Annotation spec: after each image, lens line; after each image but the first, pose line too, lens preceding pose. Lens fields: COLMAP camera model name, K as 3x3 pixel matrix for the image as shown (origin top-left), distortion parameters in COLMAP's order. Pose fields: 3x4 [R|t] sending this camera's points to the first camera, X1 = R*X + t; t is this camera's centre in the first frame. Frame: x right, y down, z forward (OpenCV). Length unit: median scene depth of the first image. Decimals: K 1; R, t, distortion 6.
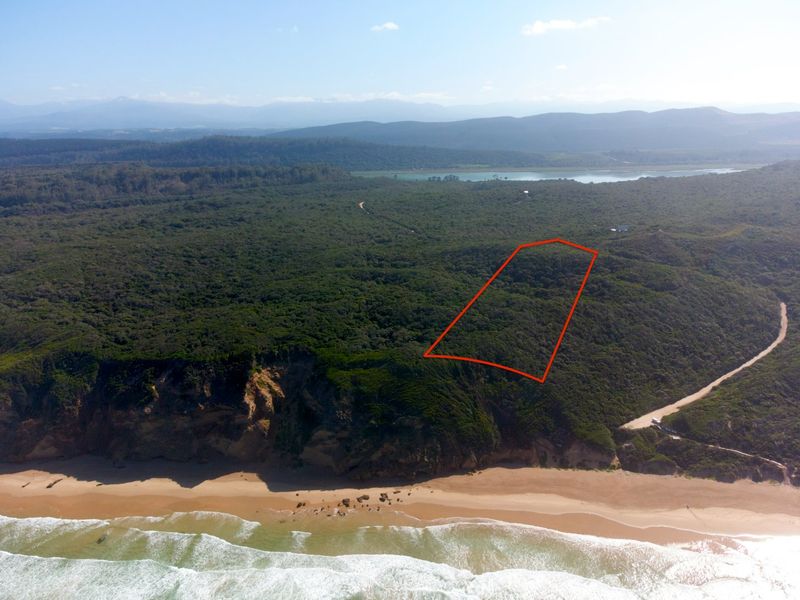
lens RADIAL K [[599.1, 0, 400.0], [0, 599.1, 300.0], [0, 0, 1]] dist [0.012287, 0.010157]
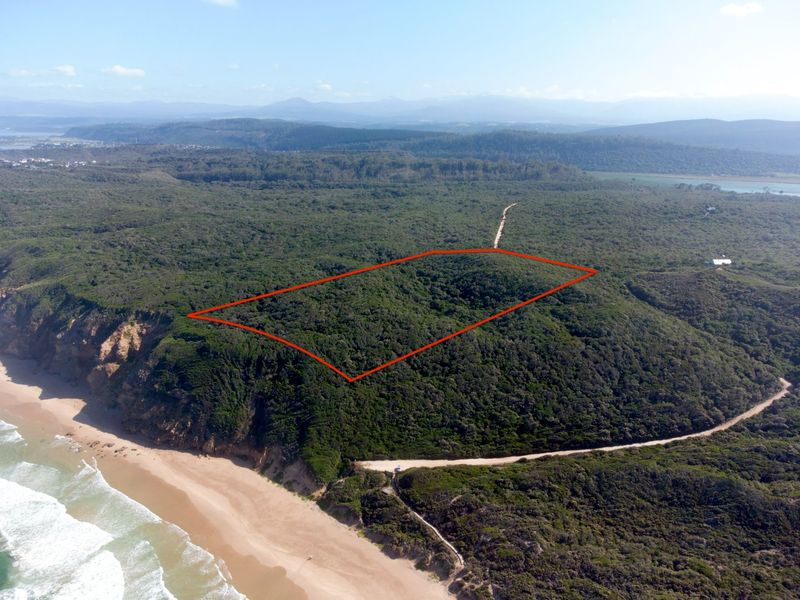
lens RADIAL K [[599.1, 0, 400.0], [0, 599.1, 300.0], [0, 0, 1]] dist [0.012287, 0.010157]
pose [[0.846742, 0.173126, -0.503047, 0.808728], [-0.169466, 0.984087, 0.053428, -0.082794], [0.504291, 0.040009, 0.862606, 0.244587]]
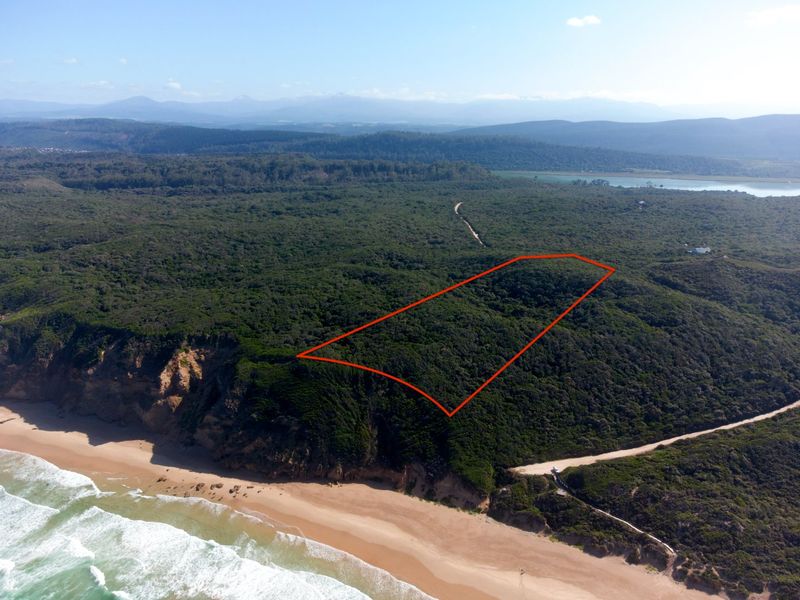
lens RADIAL K [[599.1, 0, 400.0], [0, 599.1, 300.0], [0, 0, 1]] dist [0.012287, 0.010157]
pose [[0.946805, 0.112271, -0.301588, 0.441581], [-0.111052, 0.993588, 0.021242, -0.037343], [0.302039, 0.013380, 0.953202, 0.095158]]
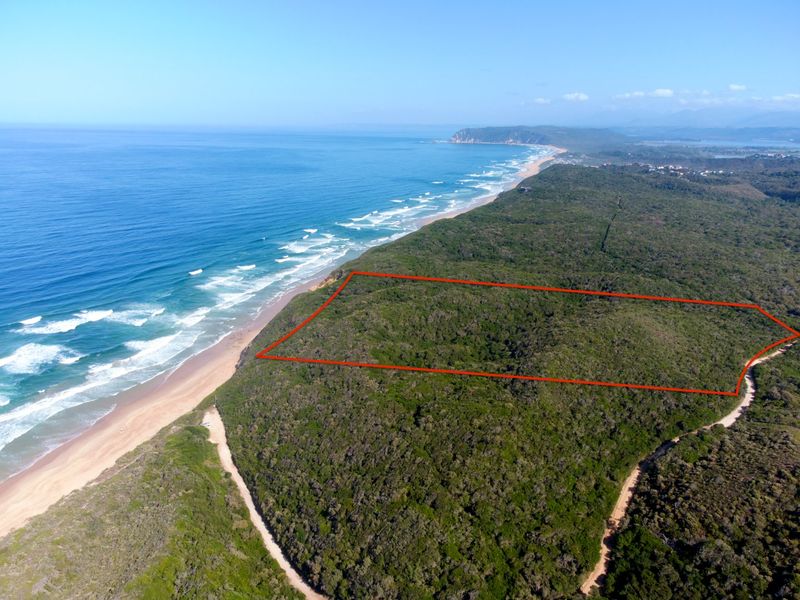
lens RADIAL K [[599.1, 0, 400.0], [0, 599.1, 300.0], [0, 0, 1]] dist [0.012287, 0.010157]
pose [[-0.143443, 0.291197, -0.945848, 1.230236], [-0.289215, 0.901676, 0.321459, -0.381060], [0.946456, 0.319664, -0.045120, 1.262880]]
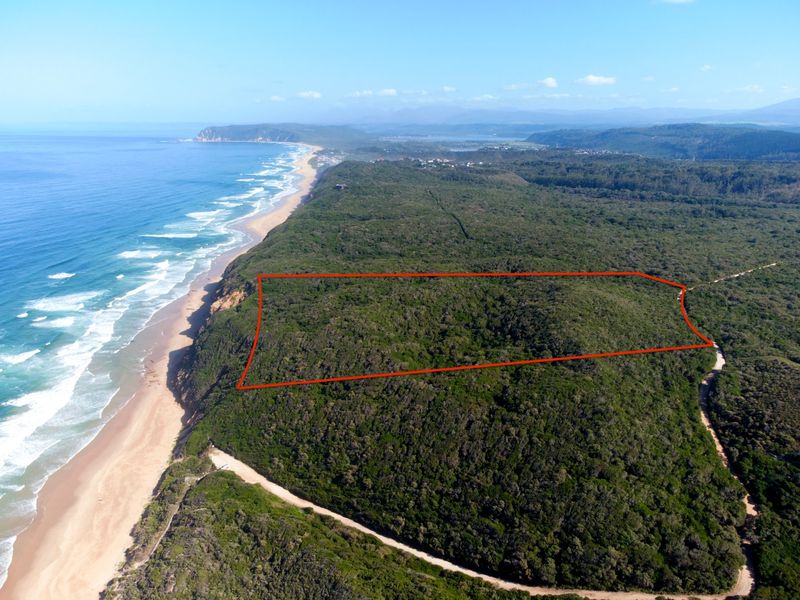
lens RADIAL K [[599.1, 0, 400.0], [0, 599.1, 300.0], [0, 0, 1]] dist [0.012287, 0.010157]
pose [[0.272144, 0.286569, -0.918594, 1.205688], [-0.279051, 0.937106, 0.209672, -0.272957], [0.920906, 0.199274, 0.334996, 0.885629]]
